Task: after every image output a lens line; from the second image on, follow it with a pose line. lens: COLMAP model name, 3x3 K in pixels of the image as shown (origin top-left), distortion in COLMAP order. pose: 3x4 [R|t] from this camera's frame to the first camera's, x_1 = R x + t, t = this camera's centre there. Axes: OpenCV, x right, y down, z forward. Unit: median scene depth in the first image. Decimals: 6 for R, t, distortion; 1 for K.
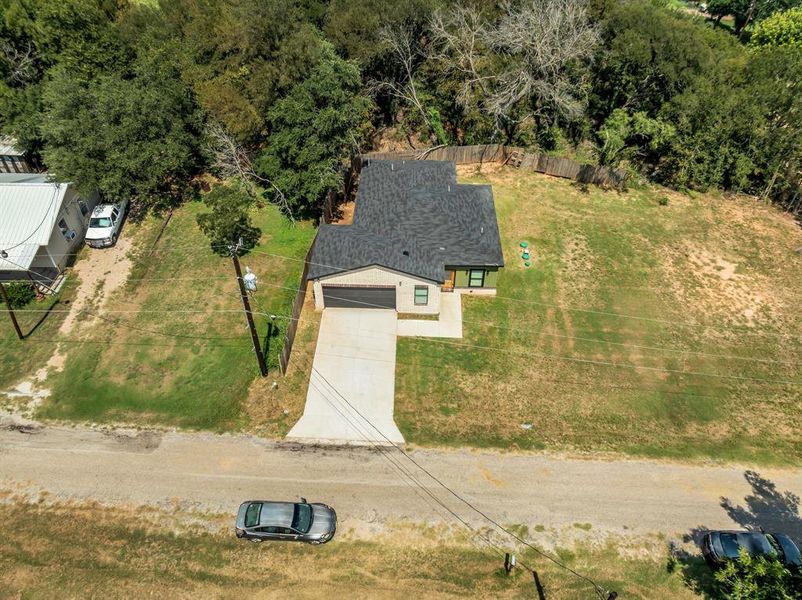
lens RADIAL K [[571.1, 0, 401.0], [0, 571.1, 300.0], [0, 0, 1]] dist [-0.020316, -0.036717]
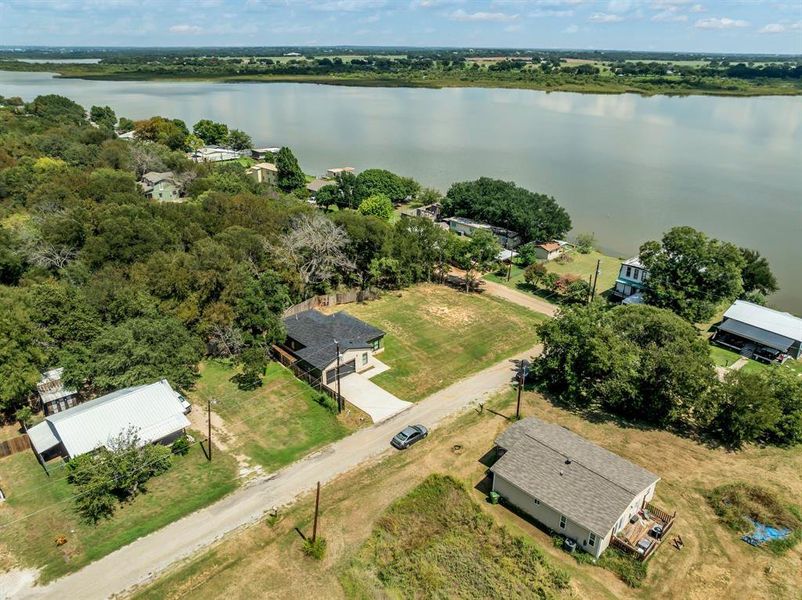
lens RADIAL K [[571.1, 0, 401.0], [0, 571.1, 300.0], [0, 0, 1]] dist [-0.020316, -0.036717]
pose [[0.701431, -0.294110, 0.649225, -1.134796], [0.478721, 0.869247, -0.123433, 0.123121], [-0.528034, 0.397378, 0.750514, -0.693044]]
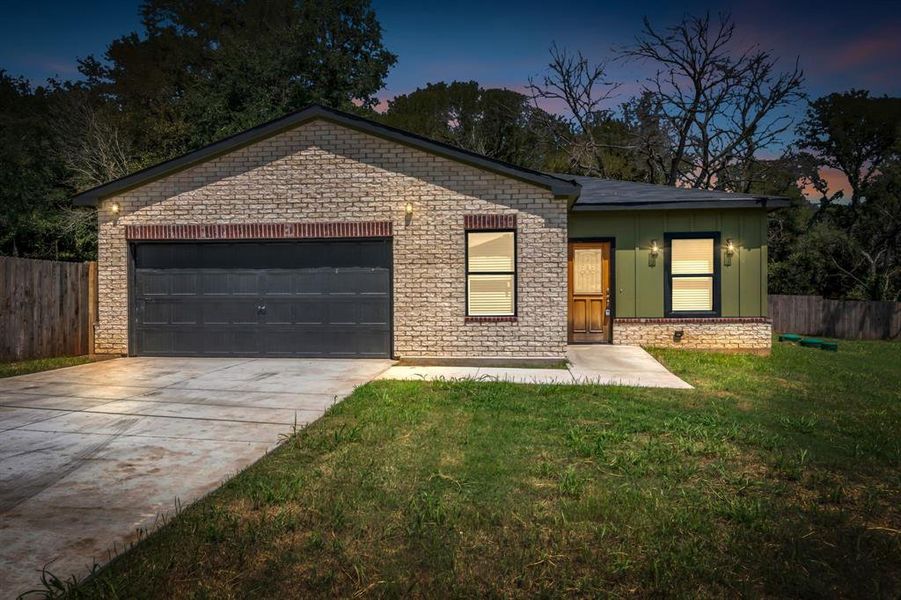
lens RADIAL K [[629.1, 0, 450.5], [0, 629.1, 300.0], [0, 0, 1]] dist [-0.000316, -0.000085]
pose [[0.996438, -0.014617, -0.083053, 0.039950], [-0.044271, 0.747568, -0.662708, 0.188017], [0.071774, 0.664024, 0.744258, 0.787244]]
